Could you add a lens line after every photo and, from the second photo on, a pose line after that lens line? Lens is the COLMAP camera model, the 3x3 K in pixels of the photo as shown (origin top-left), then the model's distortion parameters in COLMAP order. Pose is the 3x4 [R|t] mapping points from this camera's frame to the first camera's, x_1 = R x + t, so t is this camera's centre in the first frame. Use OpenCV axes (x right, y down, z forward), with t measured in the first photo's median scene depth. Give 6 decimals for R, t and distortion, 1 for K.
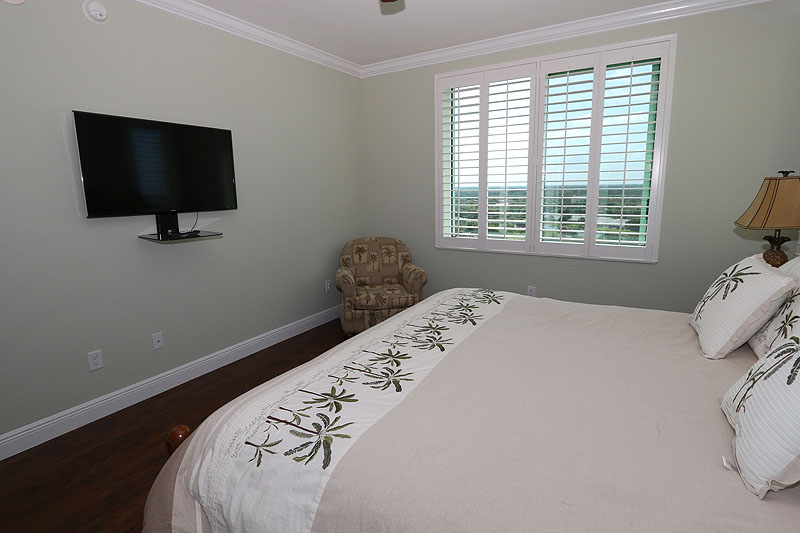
lens RADIAL K [[418.9, 0, 400.0], [0, 418.9, 266.5], [0, 0, 1]] dist [-0.013138, 0.000259]
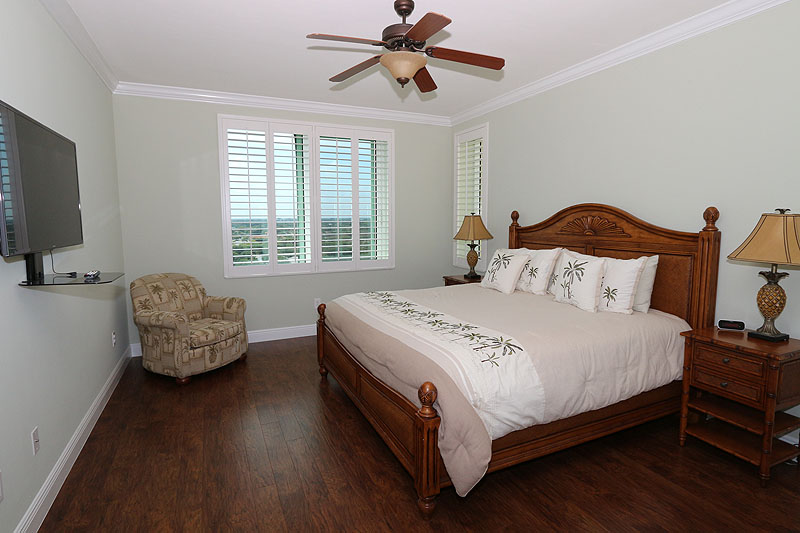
lens RADIAL K [[434.0, 0, 400.0], [0, 434.0, 266.5], [0, 0, 1]] dist [0.000608, 0.000232]
pose [[0.540201, -0.080116, 0.837714, -0.649655], [0.151376, 0.988471, -0.003081, -0.005290], [-0.827809, 0.128474, 0.546101, 0.076064]]
